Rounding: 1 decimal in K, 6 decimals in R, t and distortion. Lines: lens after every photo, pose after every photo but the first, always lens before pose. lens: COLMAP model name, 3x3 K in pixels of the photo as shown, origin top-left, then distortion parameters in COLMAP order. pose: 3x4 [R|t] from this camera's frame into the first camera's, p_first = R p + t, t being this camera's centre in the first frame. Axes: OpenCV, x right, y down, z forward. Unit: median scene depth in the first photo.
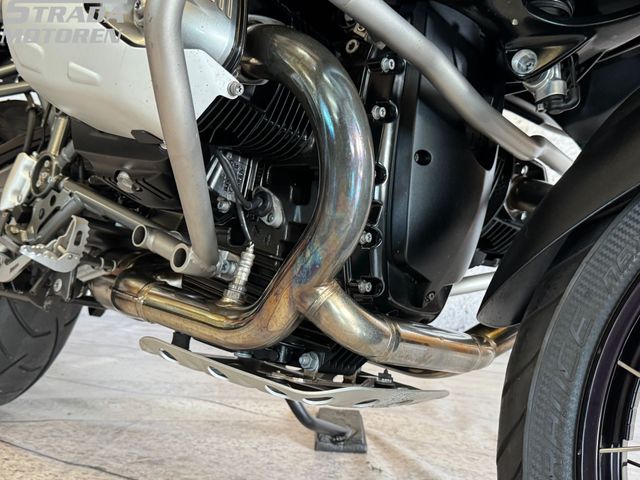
lens RADIAL K [[652.3, 0, 320.0], [0, 652.3, 240.0], [0, 0, 1]] dist [0.187575, -0.406330]
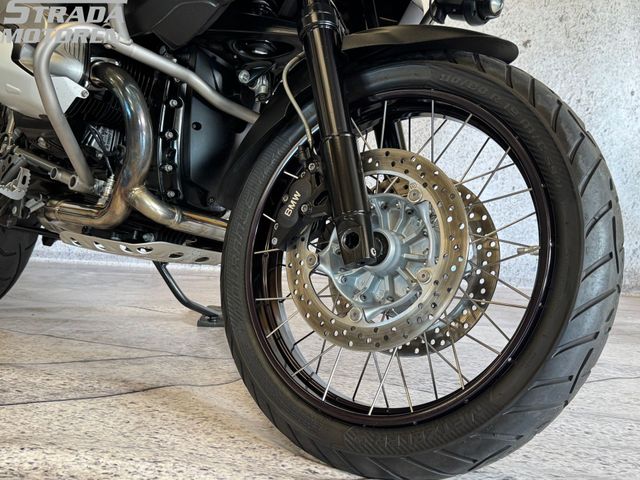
lens RADIAL K [[652.3, 0, 320.0], [0, 652.3, 240.0], [0, 0, 1]] dist [0.187575, -0.406330]
pose [[0.999349, -0.030977, 0.018500, 0.448574], [0.030608, 0.999333, 0.019902, 0.173863], [-0.019104, -0.019323, 0.999631, -0.912072]]
